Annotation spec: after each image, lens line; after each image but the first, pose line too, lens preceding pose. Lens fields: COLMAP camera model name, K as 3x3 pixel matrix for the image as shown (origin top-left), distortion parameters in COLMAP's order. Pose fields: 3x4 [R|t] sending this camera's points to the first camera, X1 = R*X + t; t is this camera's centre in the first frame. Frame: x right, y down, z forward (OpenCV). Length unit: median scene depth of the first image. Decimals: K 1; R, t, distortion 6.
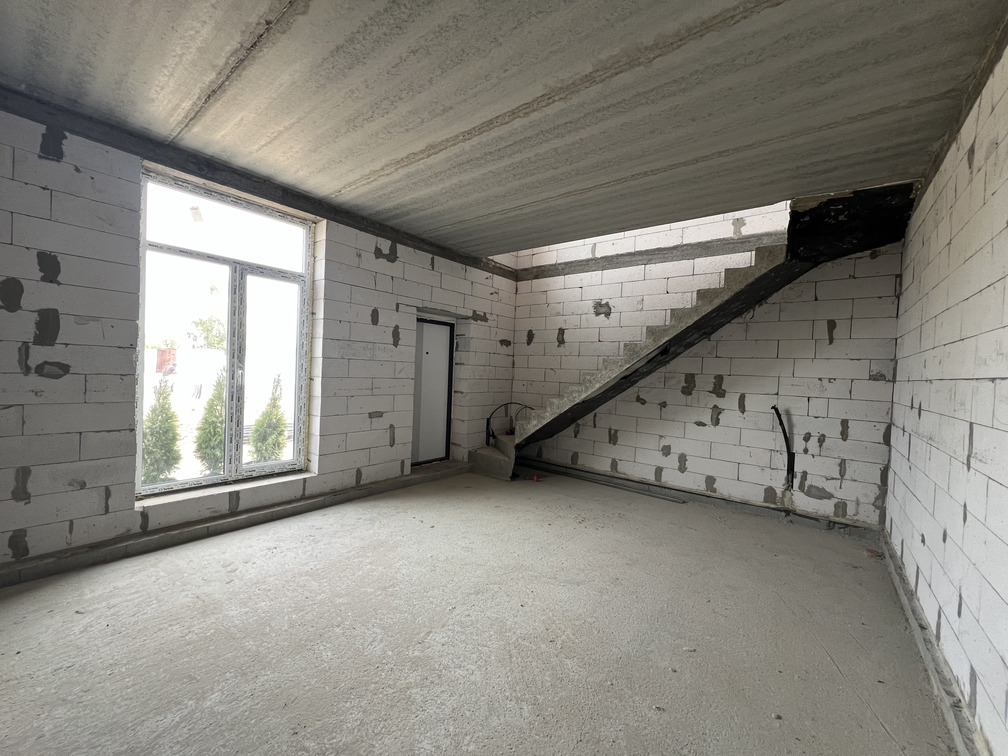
lens RADIAL K [[400.5, 0, 503.0], [0, 400.5, 380.7], [0, 0, 1]] dist [-0.002978, -0.000064]
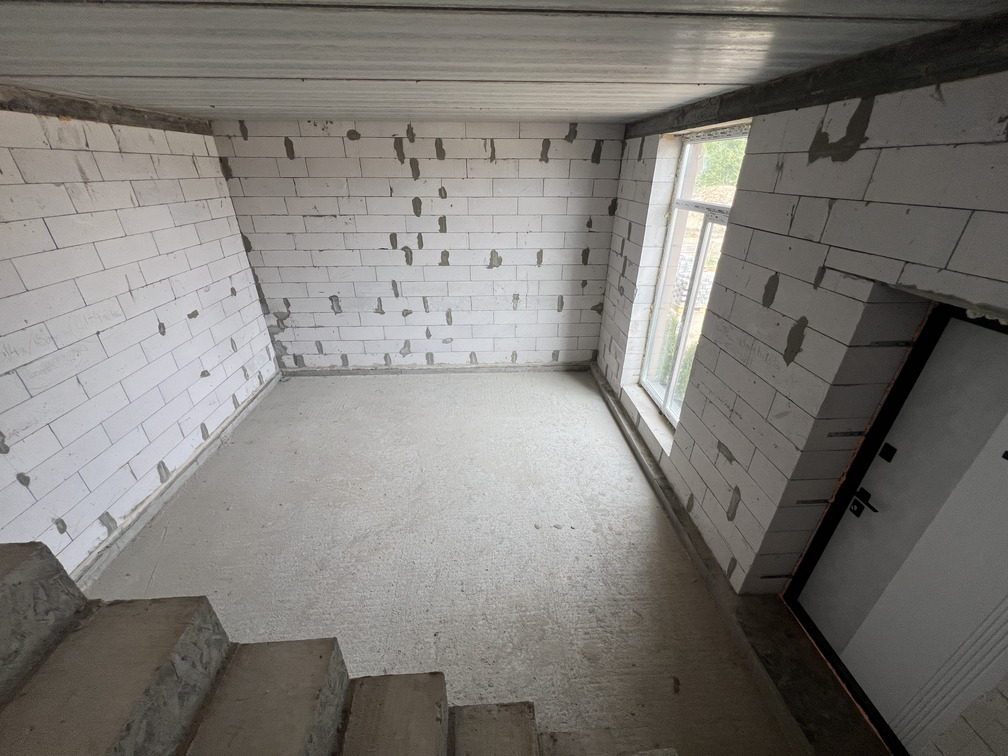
lens RADIAL K [[400.5, 0, 504.5], [0, 400.5, 380.6], [0, 0, 1]] dist [-0.002978, -0.000064]
pose [[-0.747365, 0.267871, -0.608021, 0.298691], [-0.056959, 0.885925, 0.460317, -0.297449], [0.661967, 0.378658, -0.646852, 1.249447]]
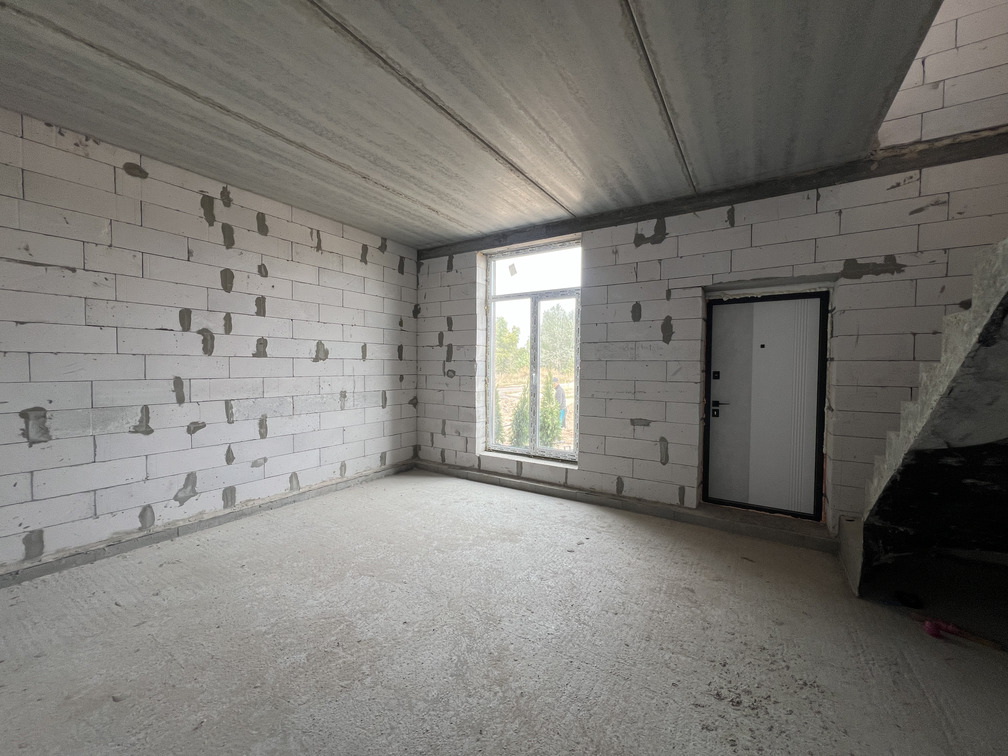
lens RADIAL K [[400.5, 0, 503.8], [0, 400.5, 380.7], [0, 0, 1]] dist [-0.002978, -0.000064]
pose [[0.103439, -0.006221, -0.994616, 0.585892], [-0.030987, 0.999475, -0.009474, 0.012382], [0.994153, 0.031800, 0.103192, 0.671861]]
